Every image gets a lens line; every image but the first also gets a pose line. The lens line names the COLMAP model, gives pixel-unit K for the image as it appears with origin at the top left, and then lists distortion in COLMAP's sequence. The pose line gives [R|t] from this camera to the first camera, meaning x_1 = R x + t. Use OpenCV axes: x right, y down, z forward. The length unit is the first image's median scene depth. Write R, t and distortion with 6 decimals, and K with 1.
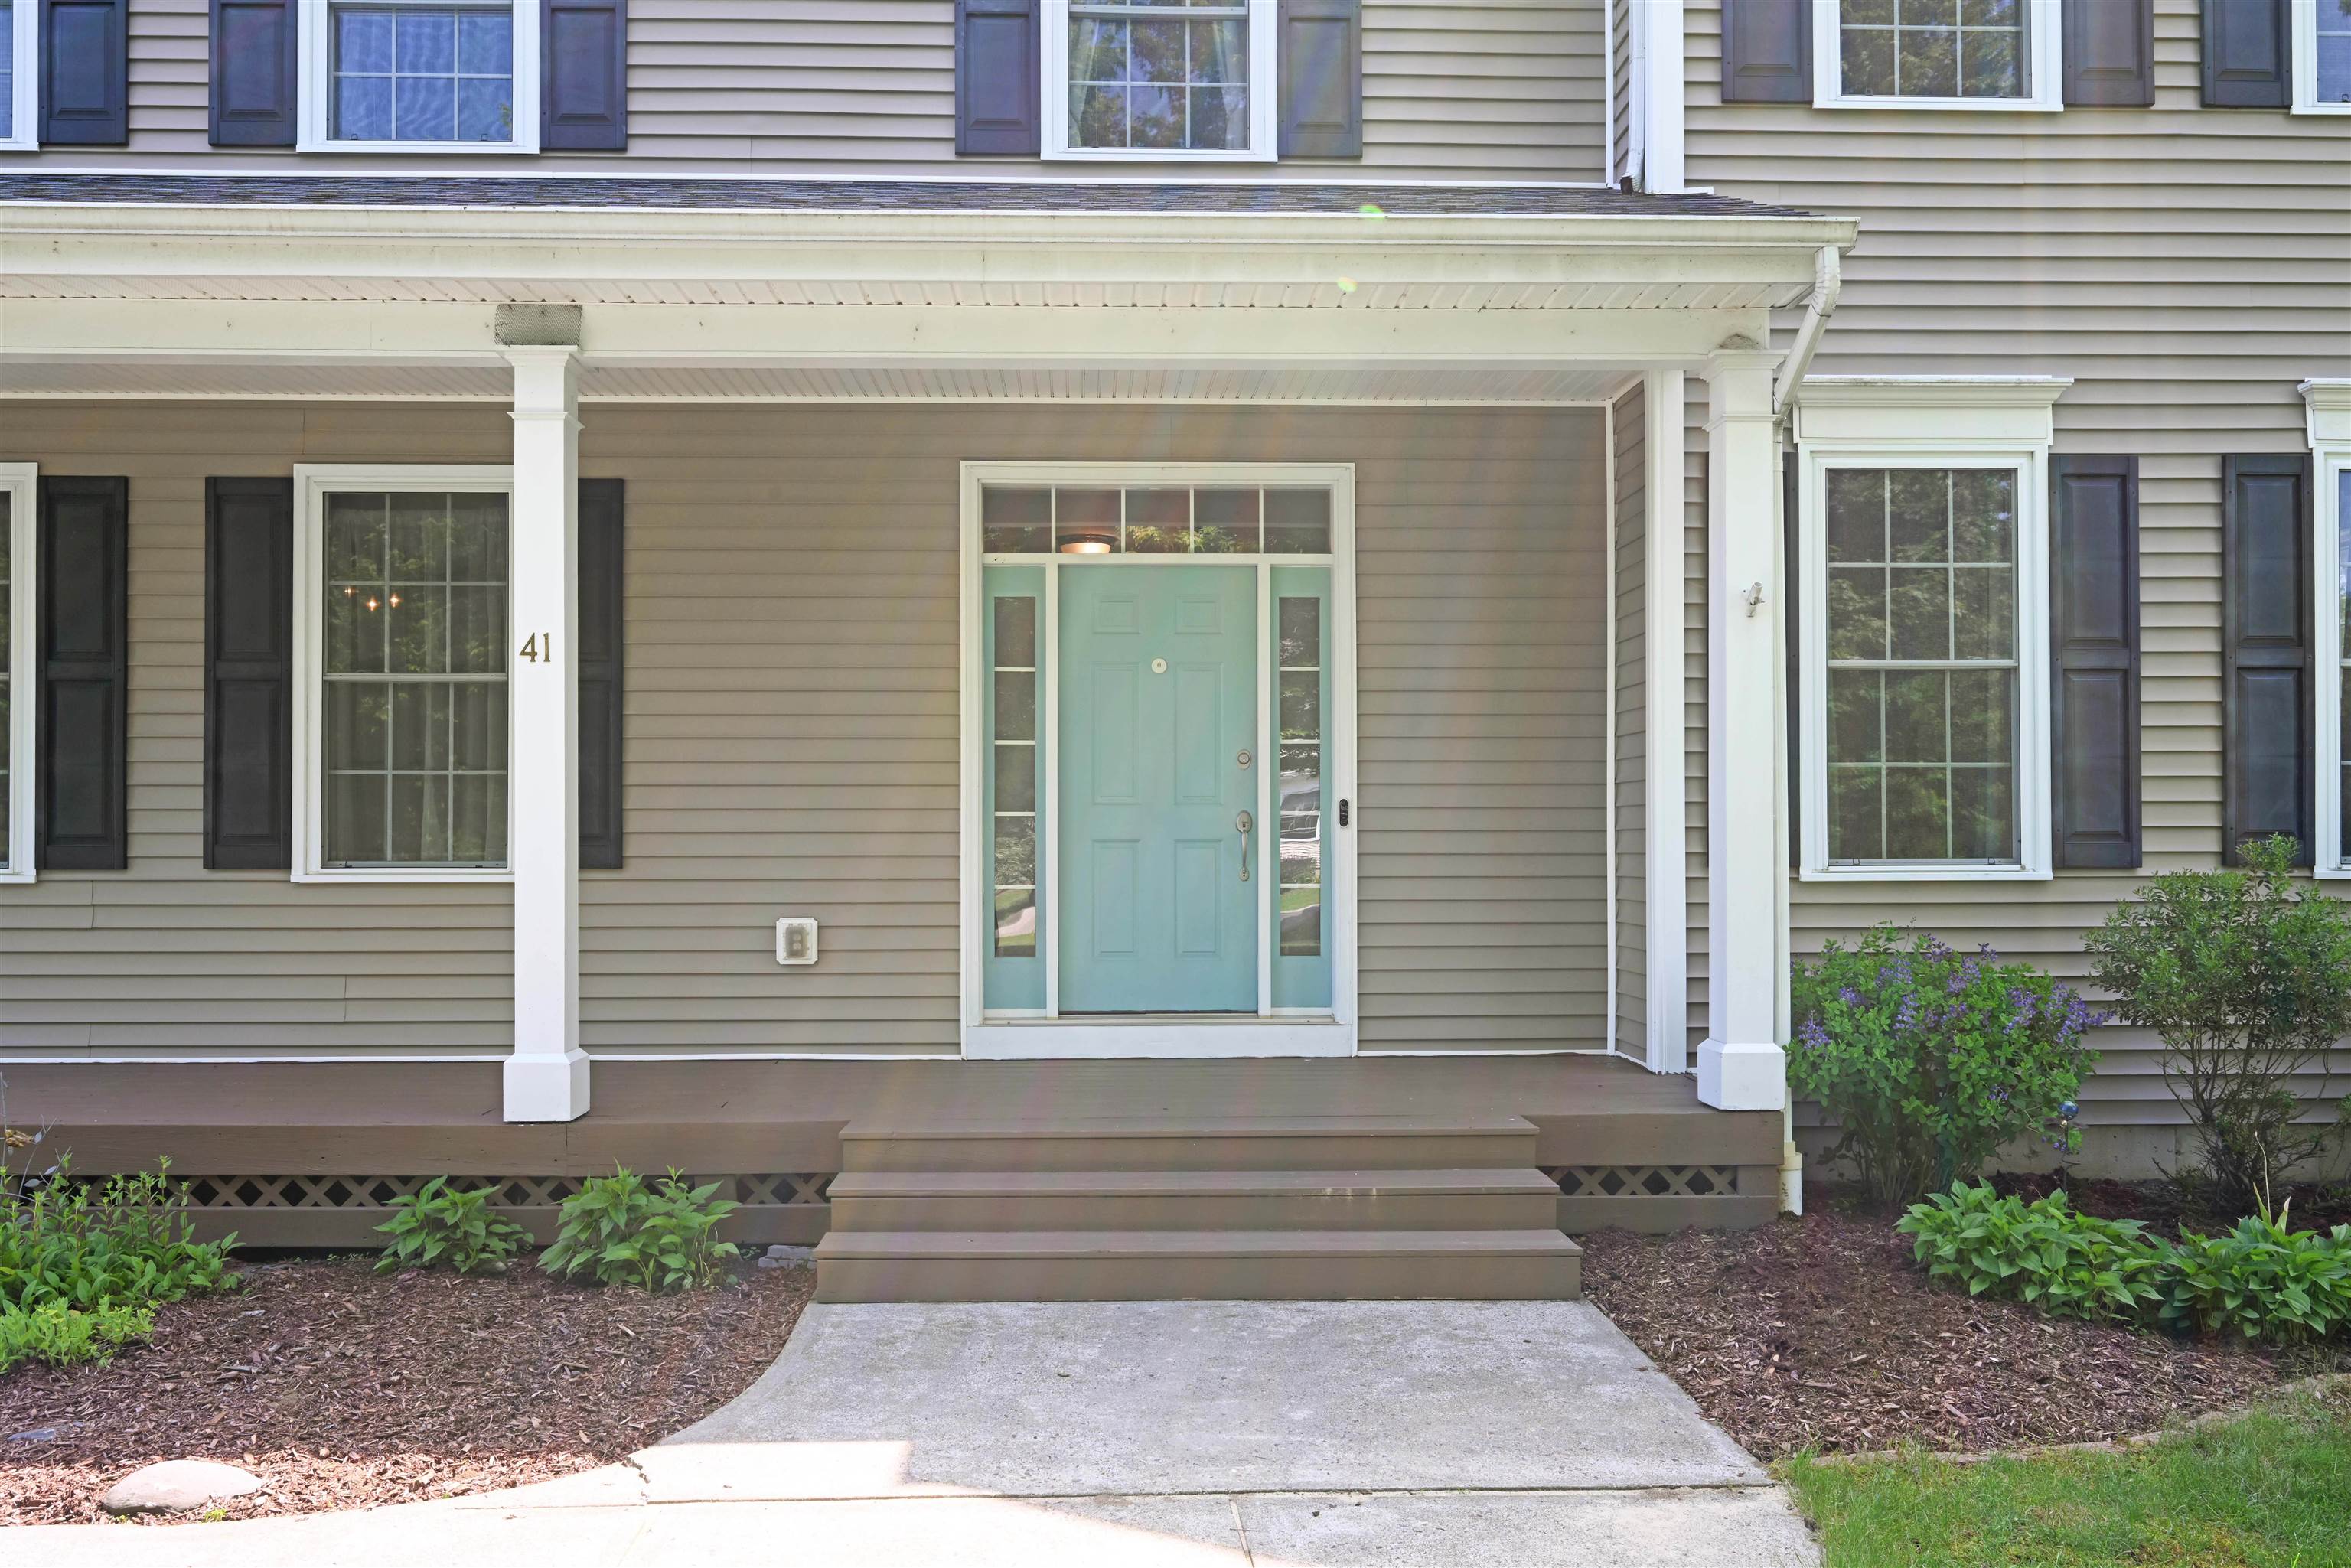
lens RADIAL K [[1845.9, 0, 1176.6], [0, 1845.9, 782.1], [0, 0, 1]] dist [0.010911, 0.002975]
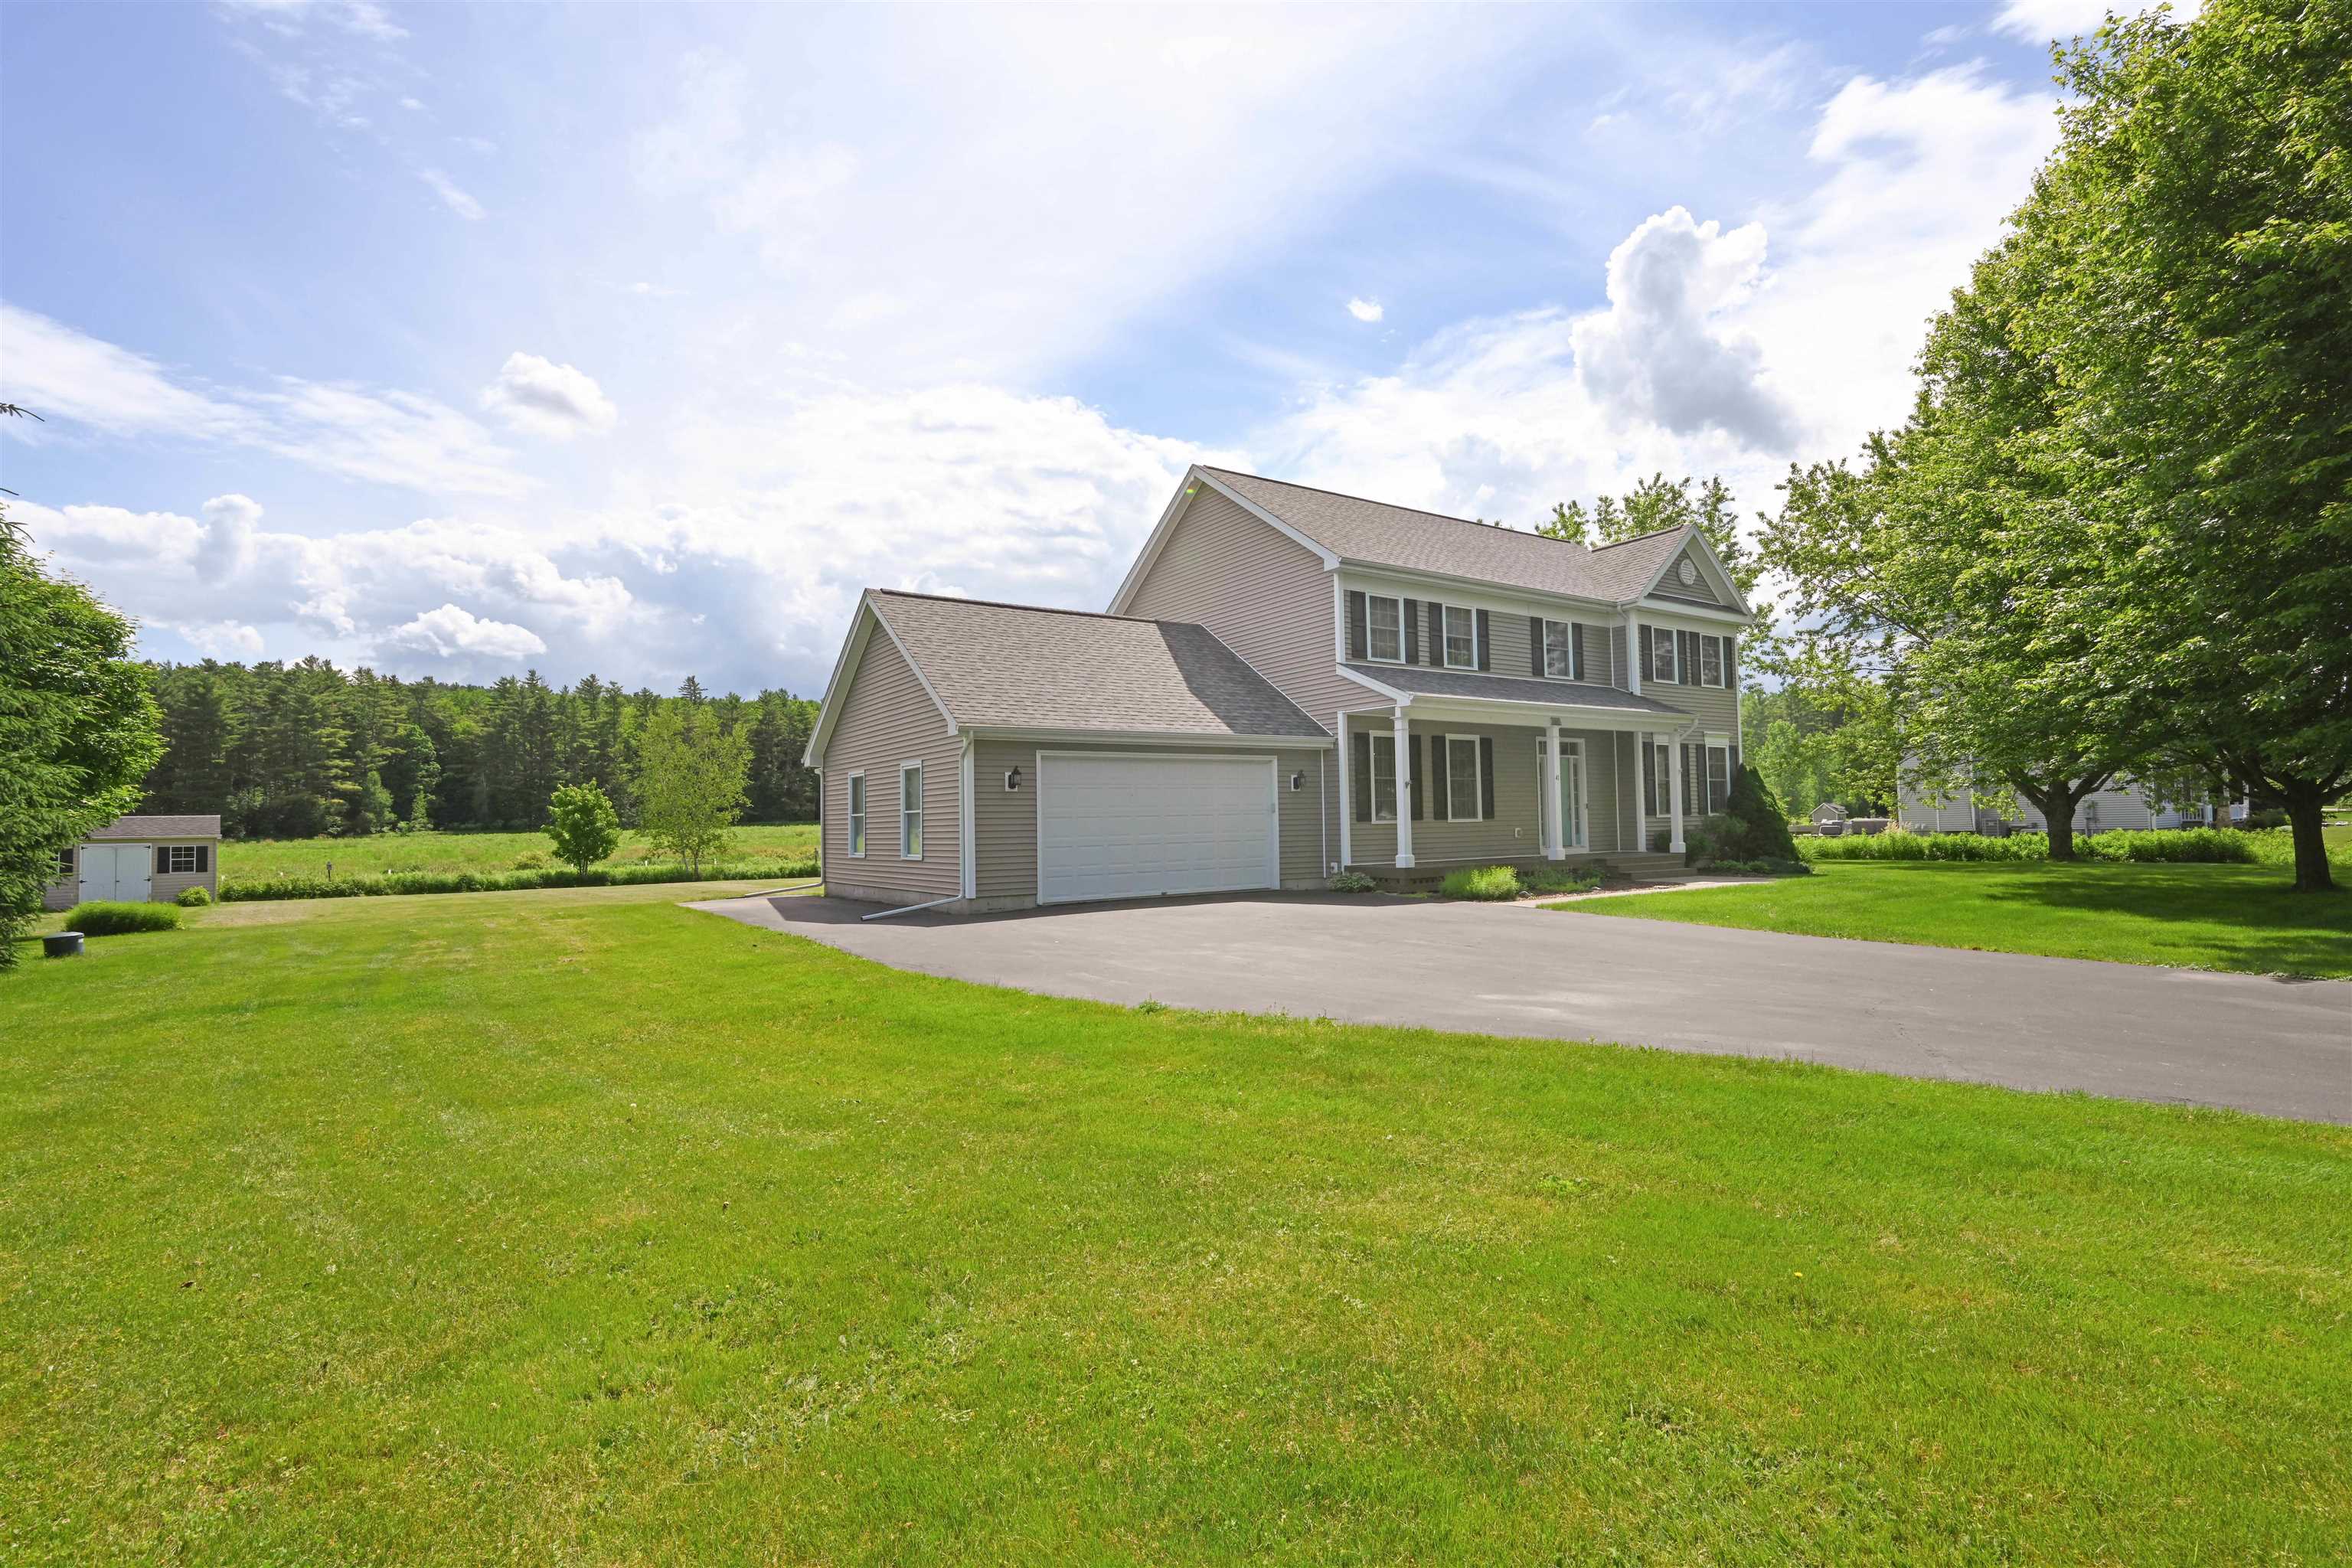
lens RADIAL K [[1068.7, 0, 1095.8], [0, 1068.7, 769.0], [0, 0, 1]] dist [-0.012096, 0.000410]
pose [[0.862654, 0.012458, 0.505640, -2.609221], [0.006135, 0.999365, -0.035089, 0.008861], [-0.505757, 0.033372, 0.862031, -0.885469]]
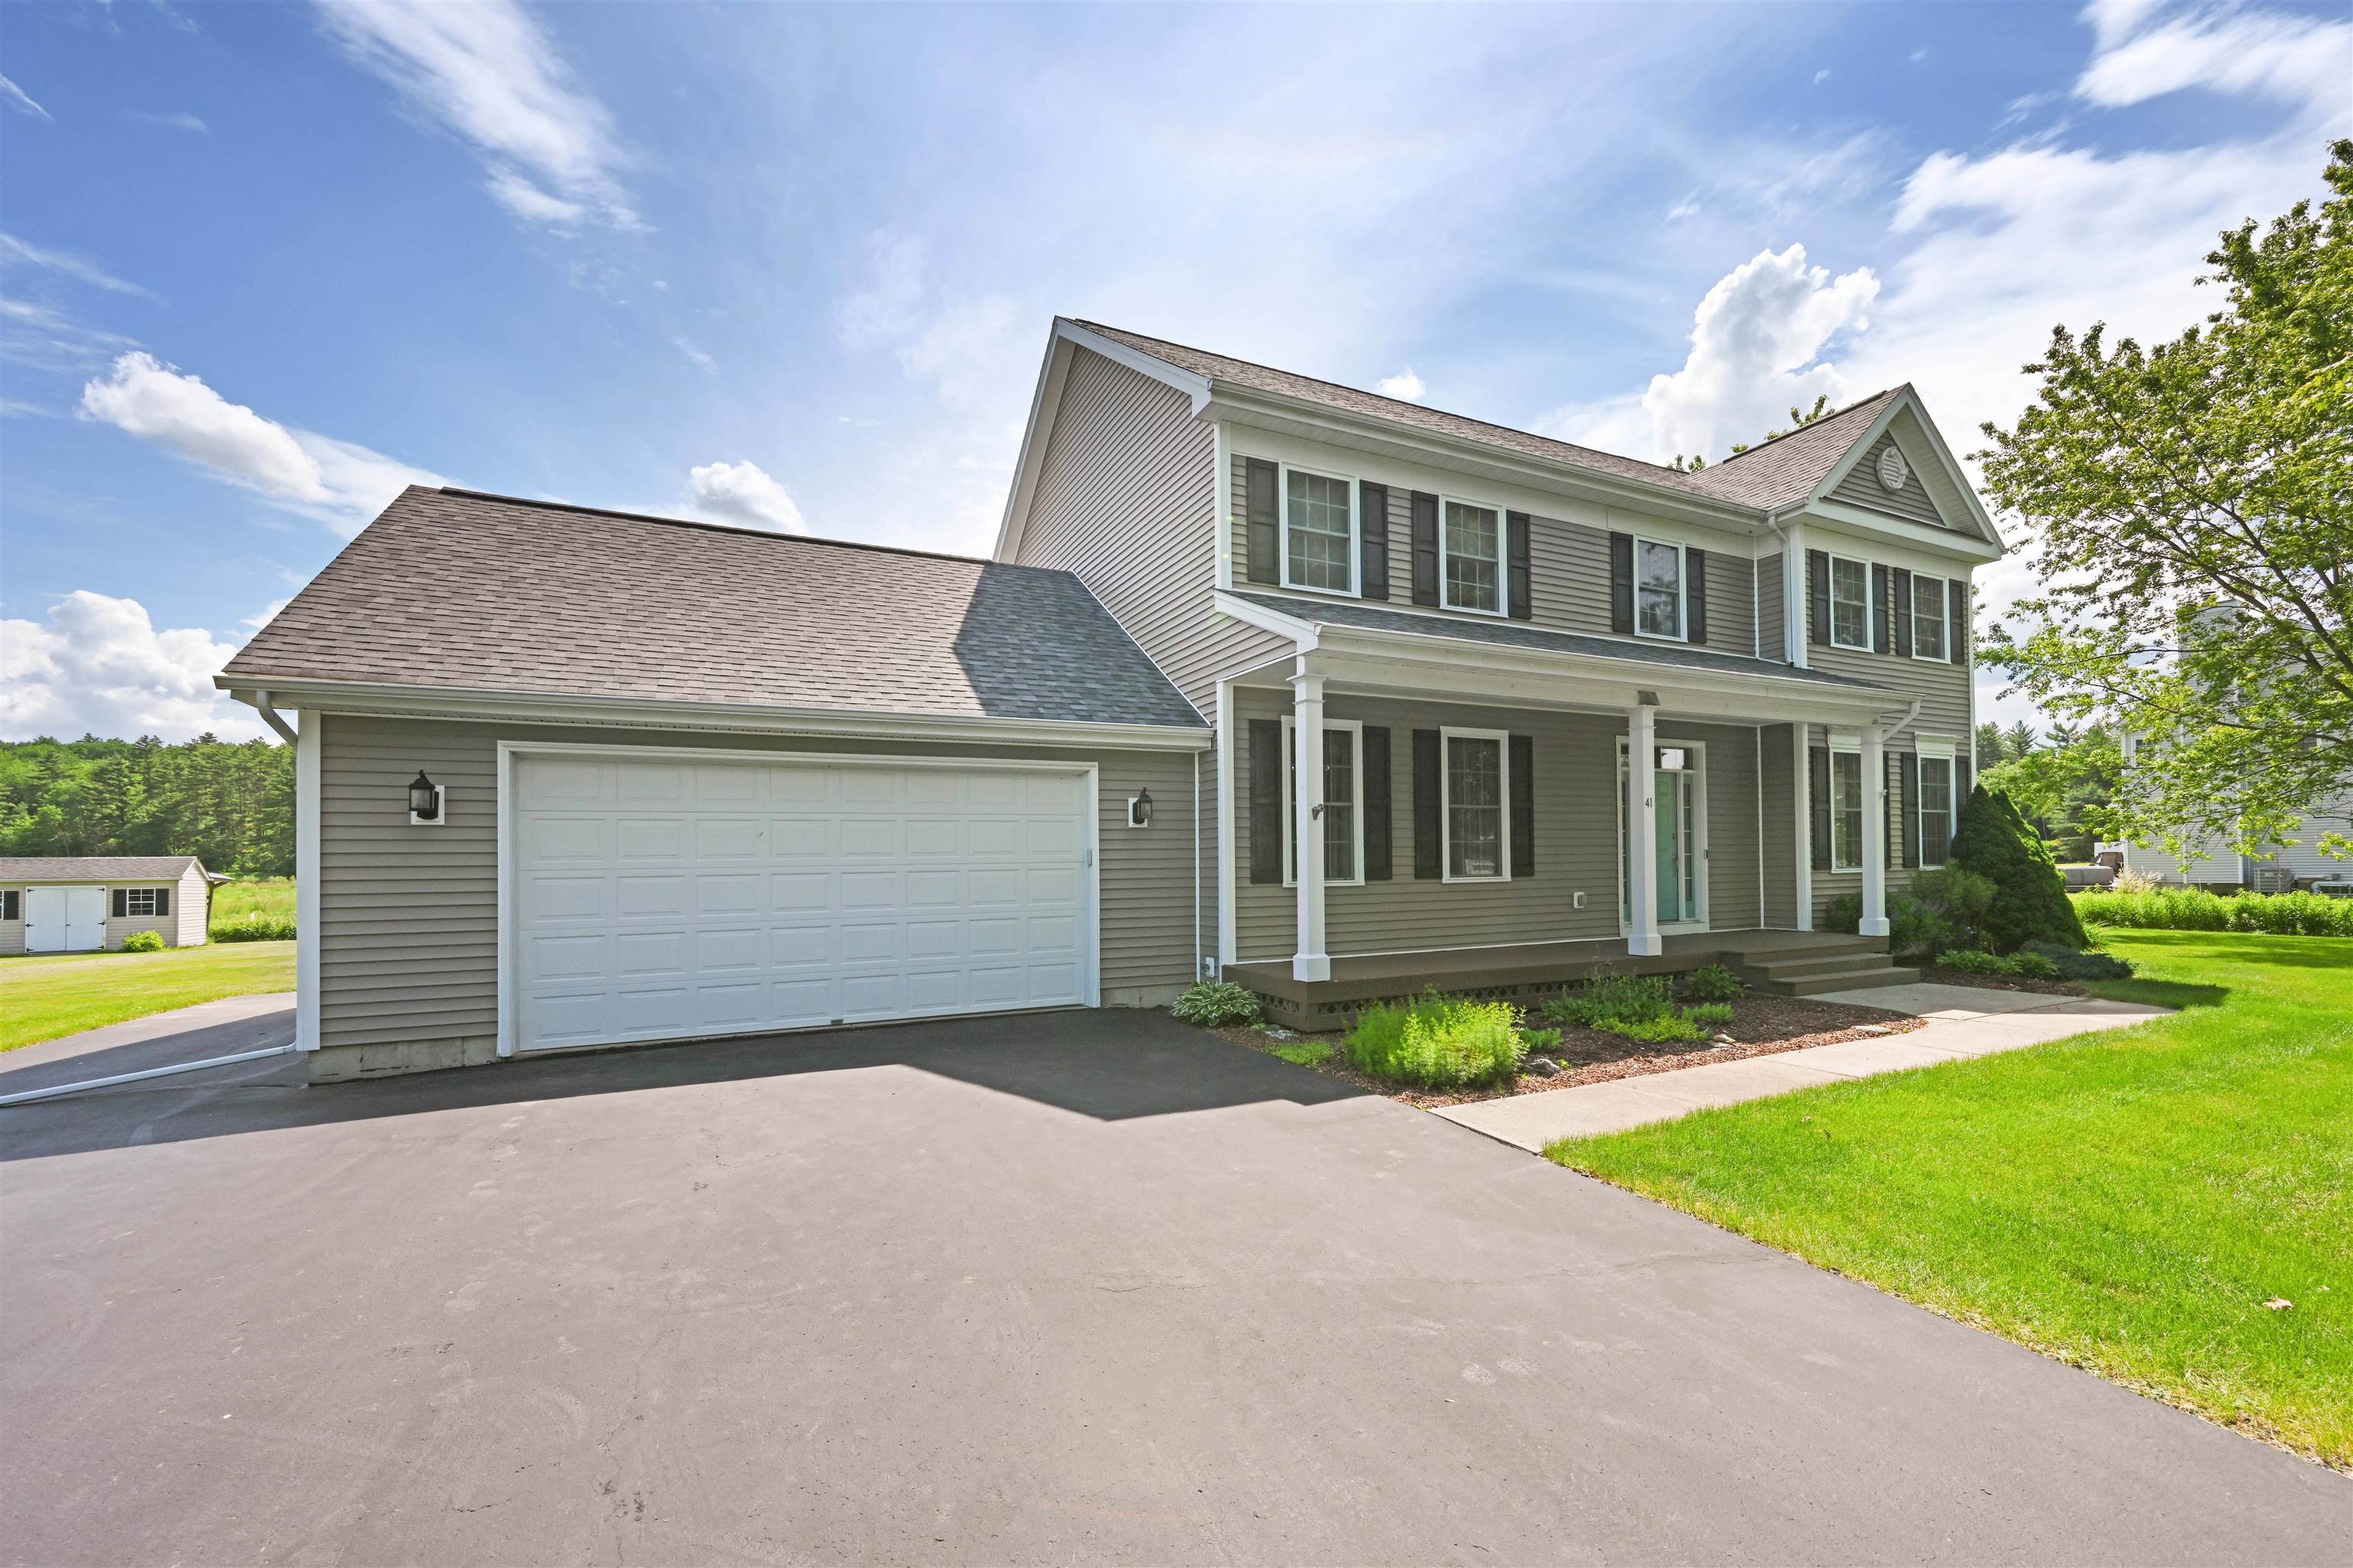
lens RADIAL K [[915.4, 0, 1147.6], [0, 915.4, 845.1], [0, 0, 1]] dist [-0.001112, -0.000188]
pose [[0.916784, -0.002433, 0.399375, -1.385020], [0.003562, 0.999991, -0.002084, 0.000835], [-0.399367, 0.003333, 0.916785, -0.036463]]
